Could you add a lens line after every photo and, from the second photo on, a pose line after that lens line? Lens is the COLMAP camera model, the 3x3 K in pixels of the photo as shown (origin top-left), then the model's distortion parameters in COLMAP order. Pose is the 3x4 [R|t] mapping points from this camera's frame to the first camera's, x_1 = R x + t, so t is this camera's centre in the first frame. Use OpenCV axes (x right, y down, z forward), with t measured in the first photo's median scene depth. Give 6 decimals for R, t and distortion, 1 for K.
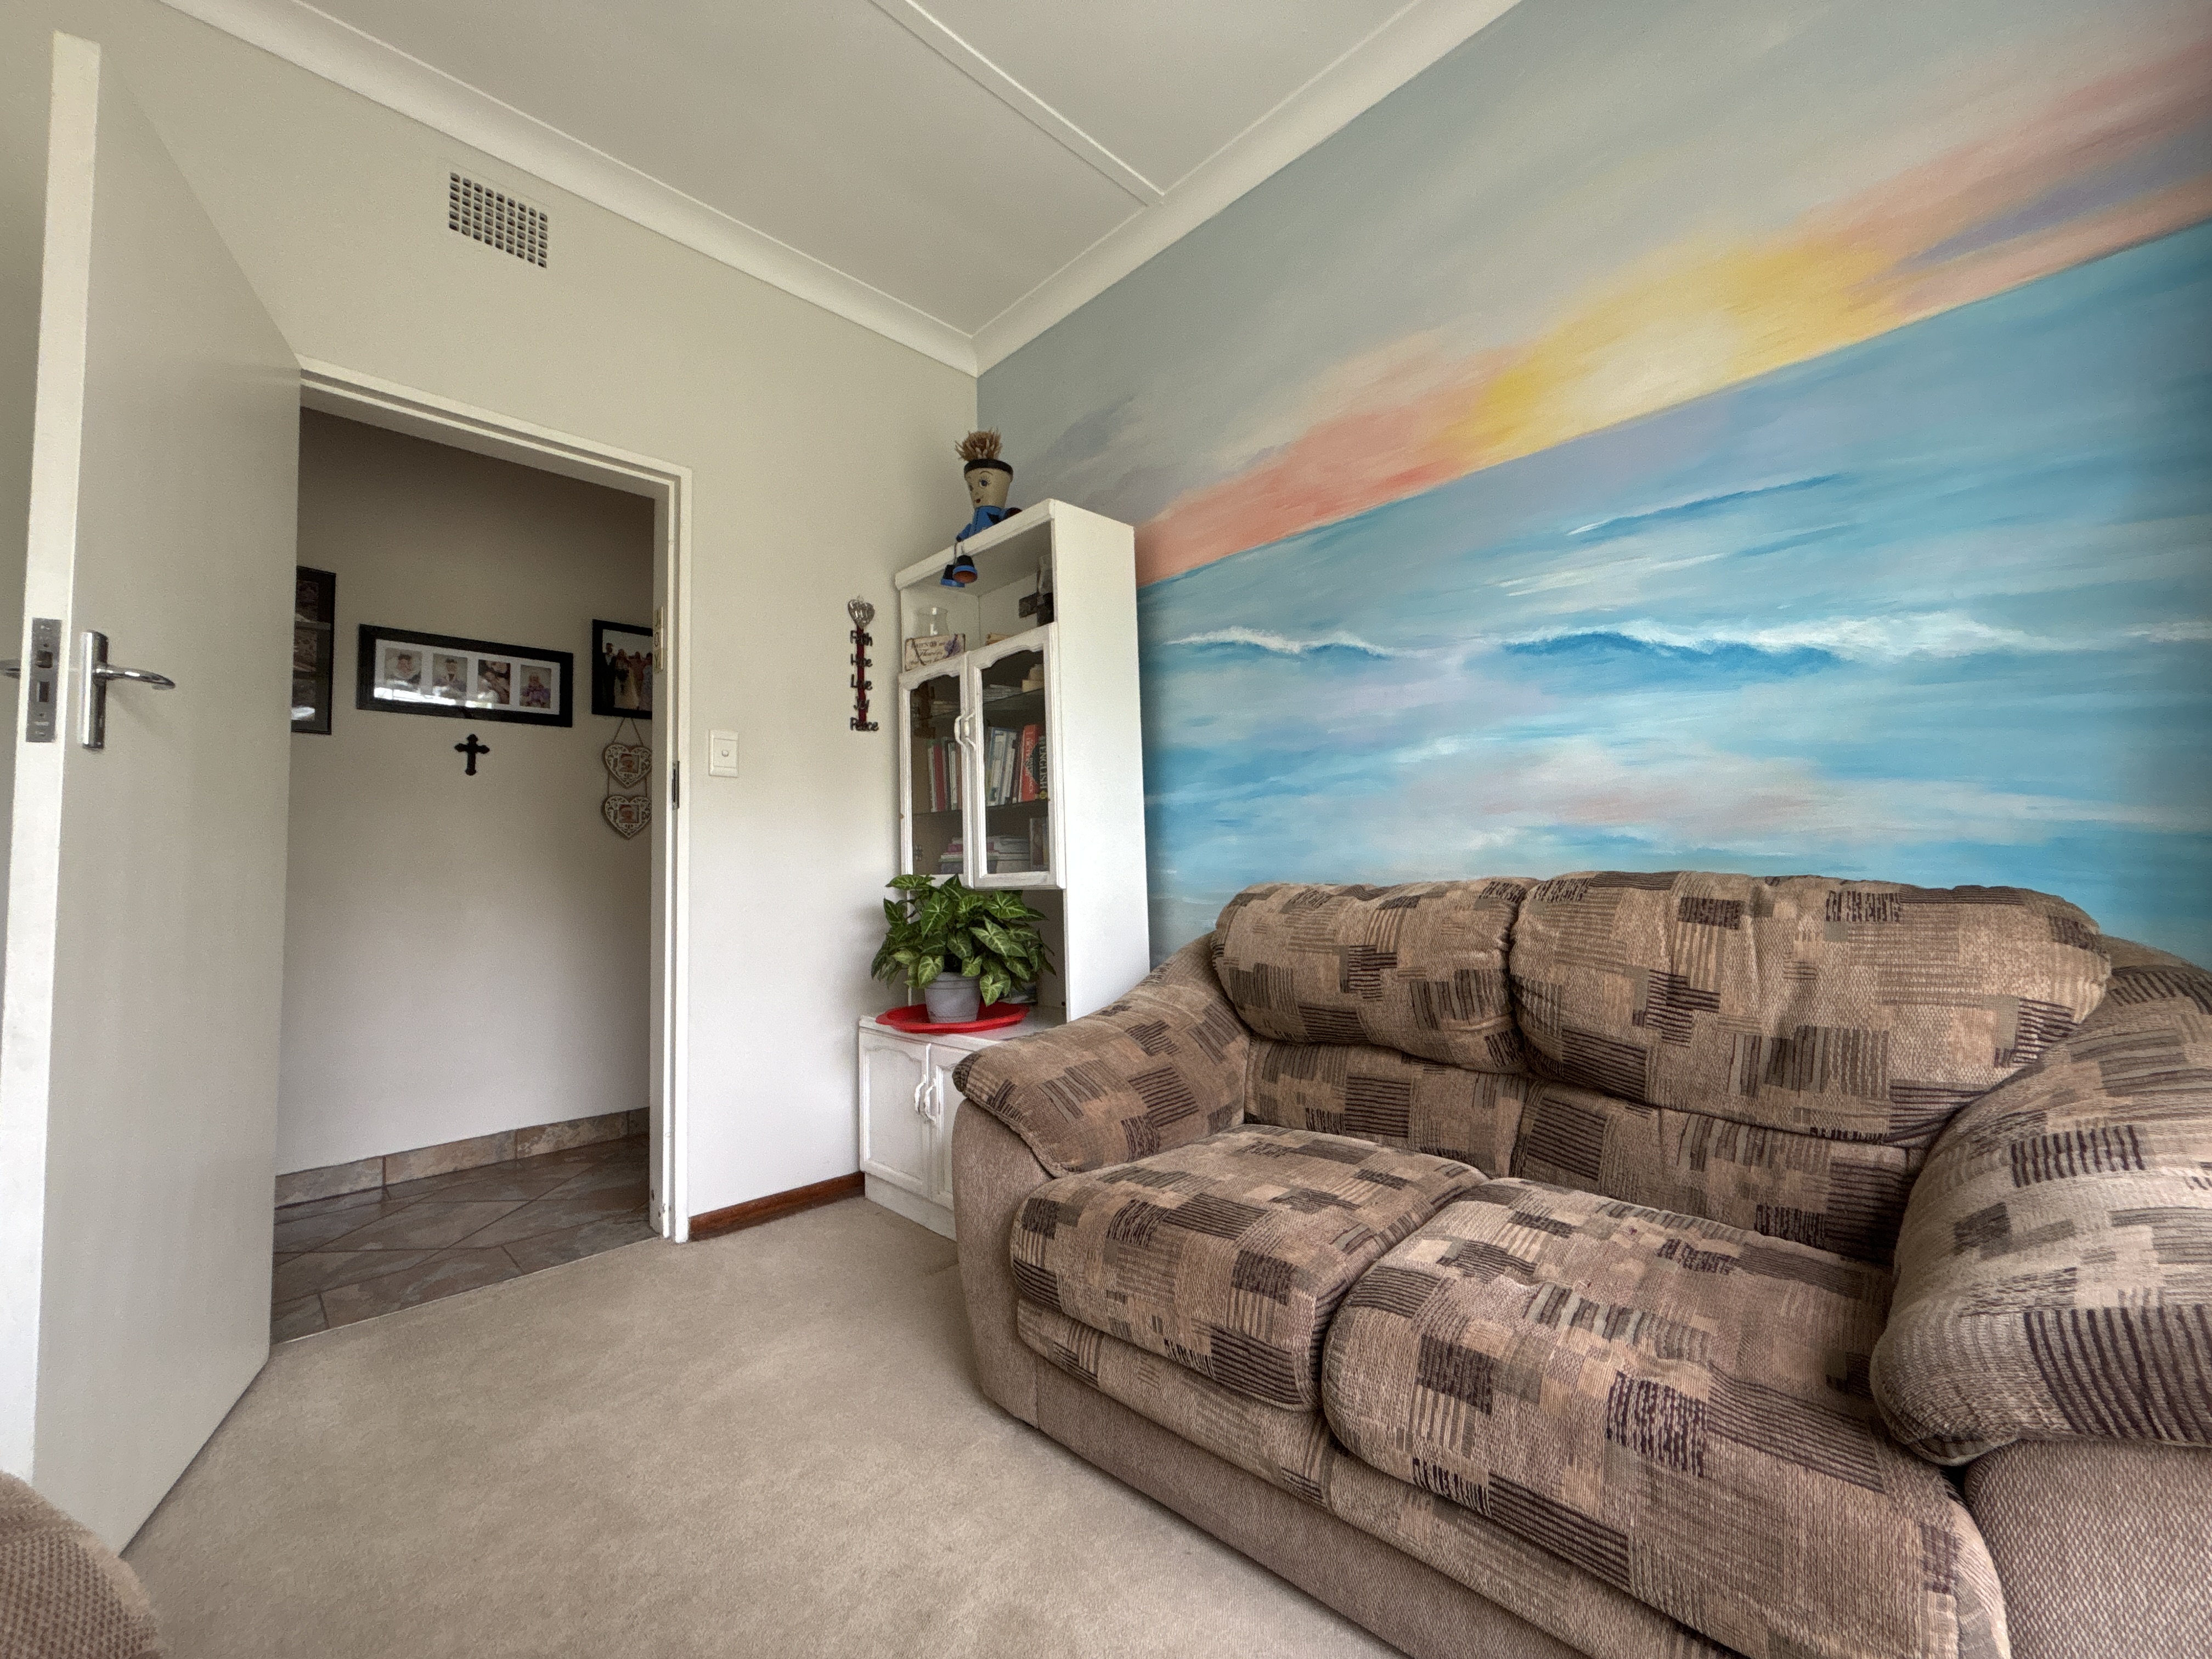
lens RADIAL K [[900.5, 0, 1097.0], [0, 900.5, 822.6], [0, 0, 1]] dist [-0.000535, 0.000312]
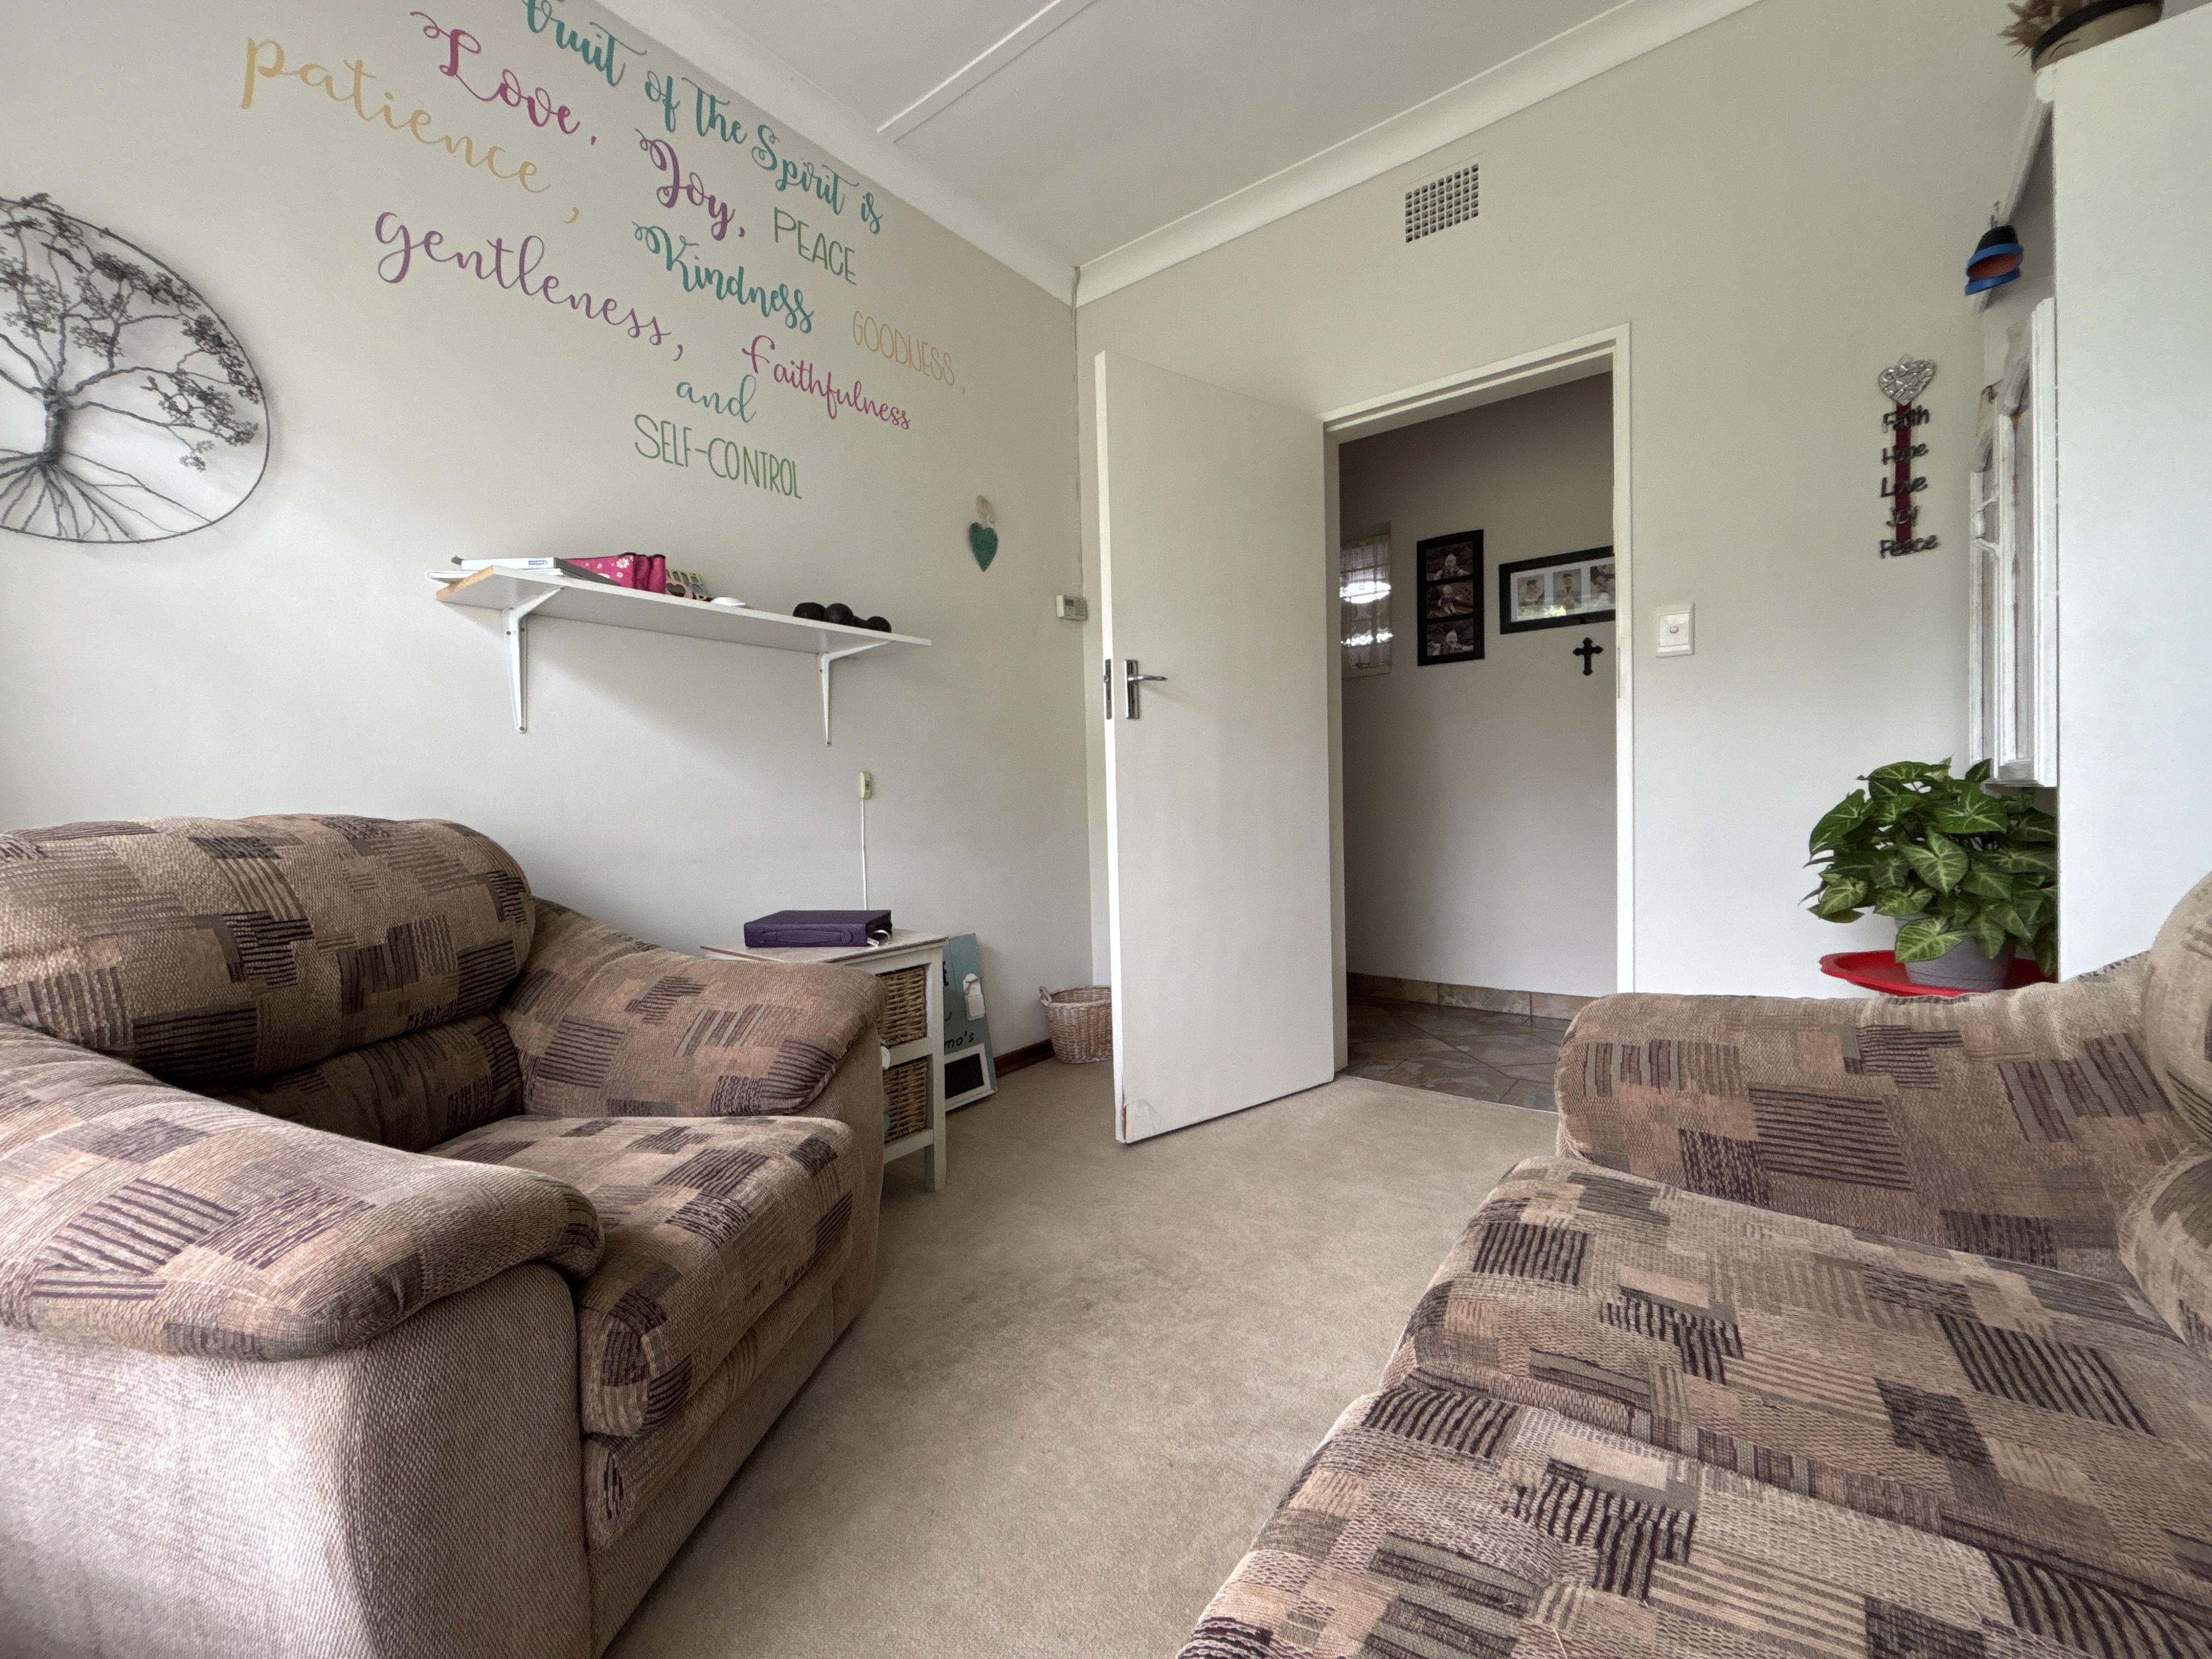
lens RADIAL K [[900.5, 0, 1097.0], [0, 900.5, 822.6], [0, 0, 1]] dist [-0.000535, 0.000312]
pose [[0.137136, 0.049104, -0.989334, 0.463330], [0.087031, 0.994311, 0.061415, 0.009699], [0.986722, -0.094525, 0.132082, 0.349146]]
